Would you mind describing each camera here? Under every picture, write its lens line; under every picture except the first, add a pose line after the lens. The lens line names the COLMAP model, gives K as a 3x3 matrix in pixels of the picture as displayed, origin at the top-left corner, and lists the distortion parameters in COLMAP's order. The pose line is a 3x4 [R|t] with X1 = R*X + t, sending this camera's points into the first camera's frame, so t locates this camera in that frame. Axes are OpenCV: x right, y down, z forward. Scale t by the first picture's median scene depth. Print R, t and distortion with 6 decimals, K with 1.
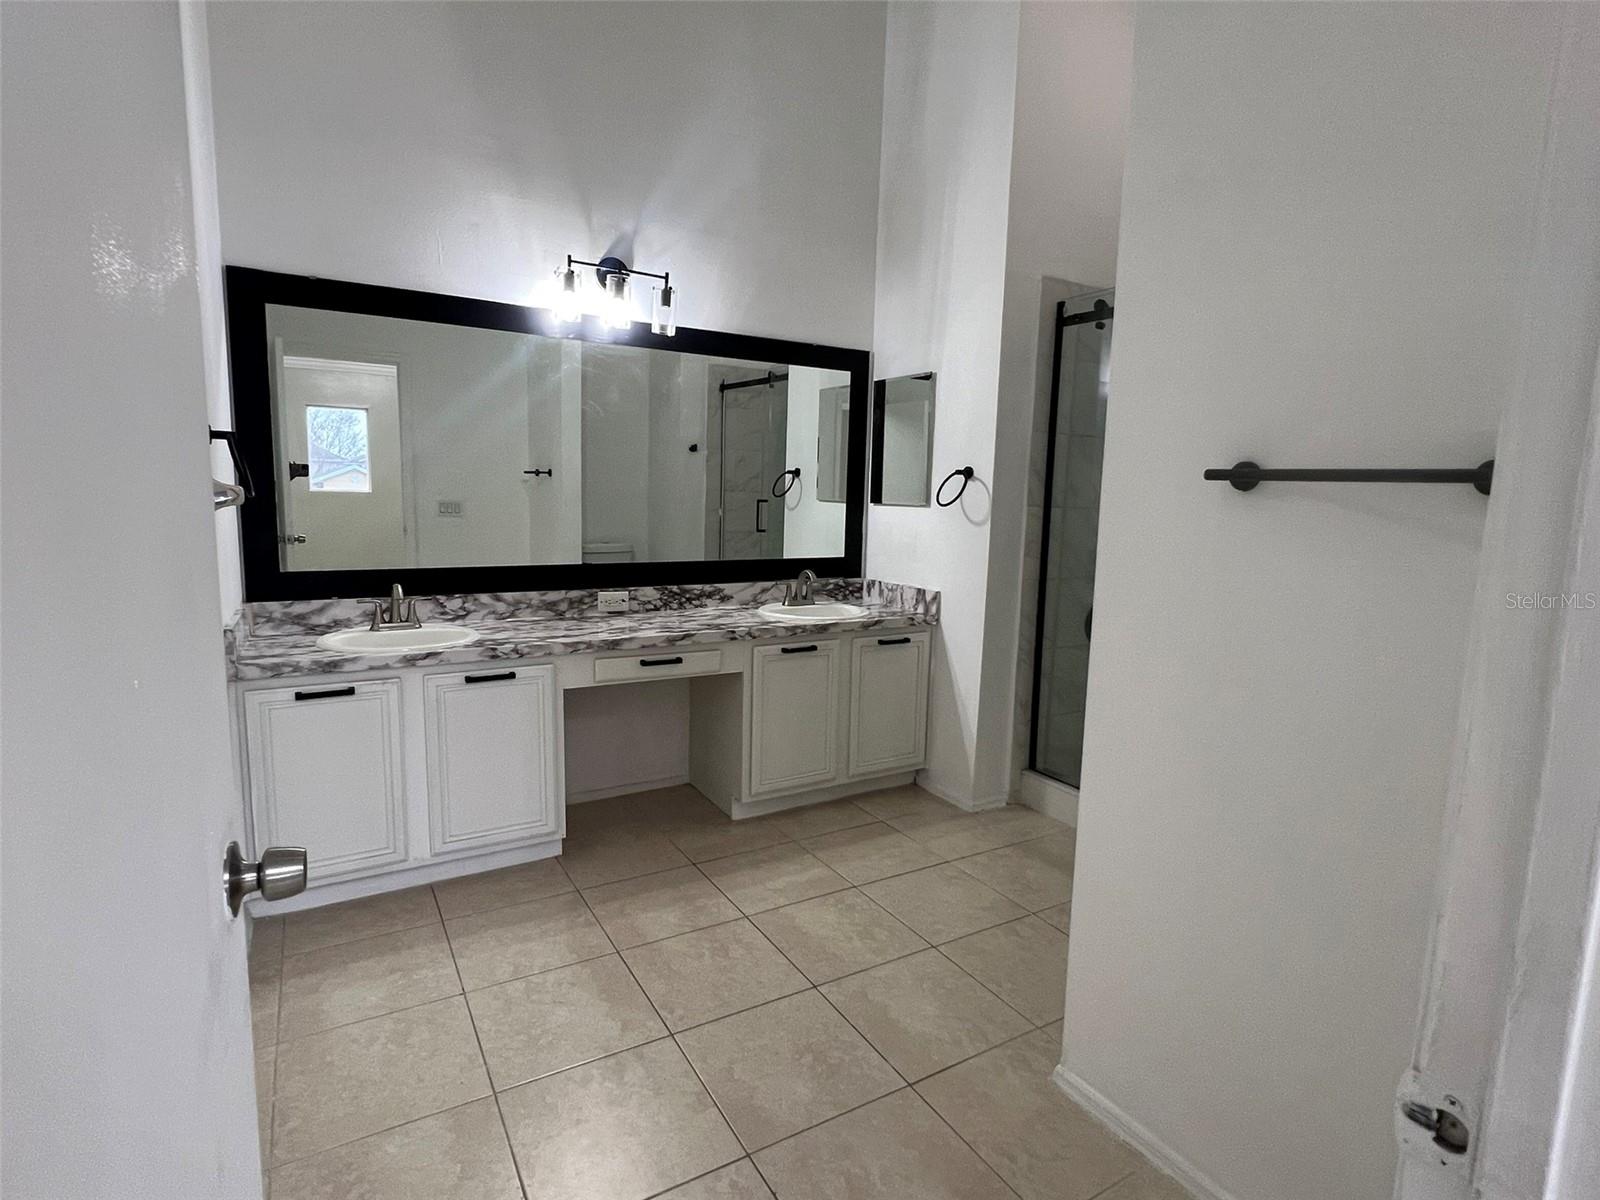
lens RADIAL K [[816.4, 0, 799.6], [0, 816.4, 599.0], [0, 0, 1]] dist [-0.004765, -0.000744]
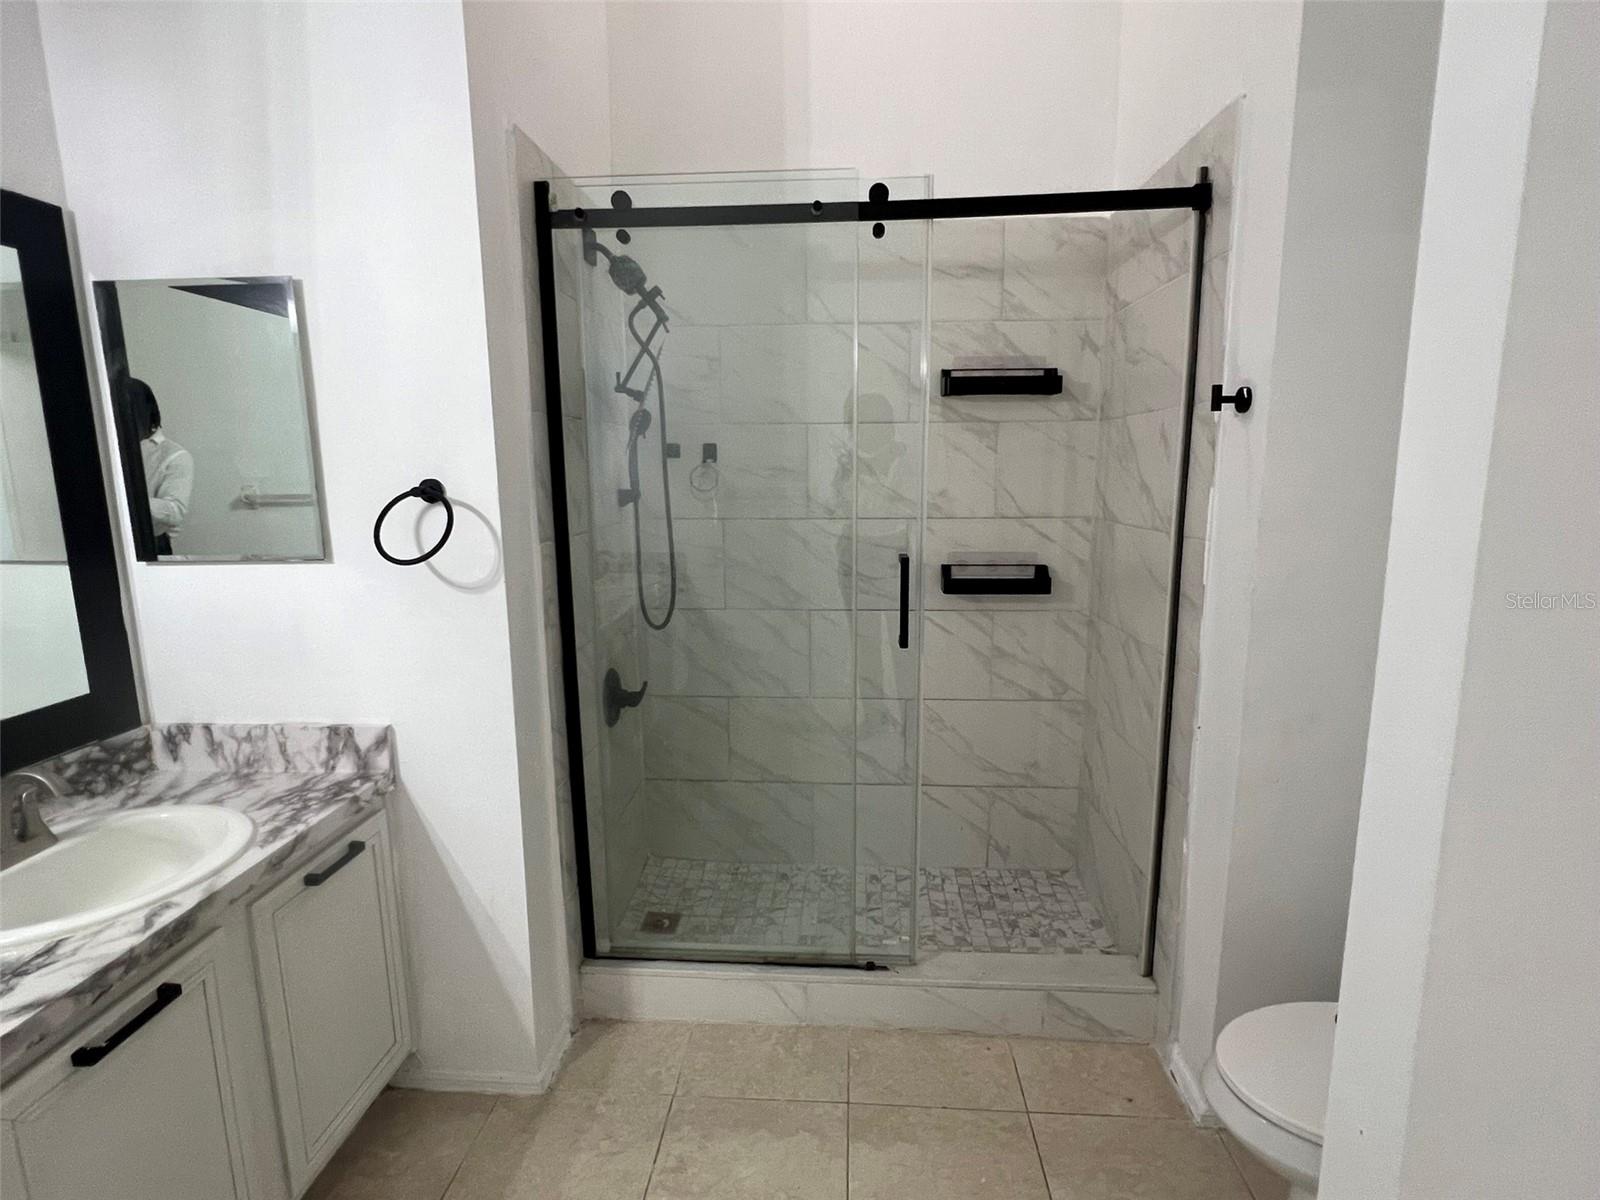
lens RADIAL K [[816.4, 0, 801.8], [0, 816.4, 602.0], [0, 0, 1]] dist [-0.004765, -0.000744]
pose [[0.562470, -0.173227, 0.808468, -0.078499], [0.135950, 0.983874, 0.116227, -0.105738], [-0.815564, 0.044537, 0.576950, 0.483723]]
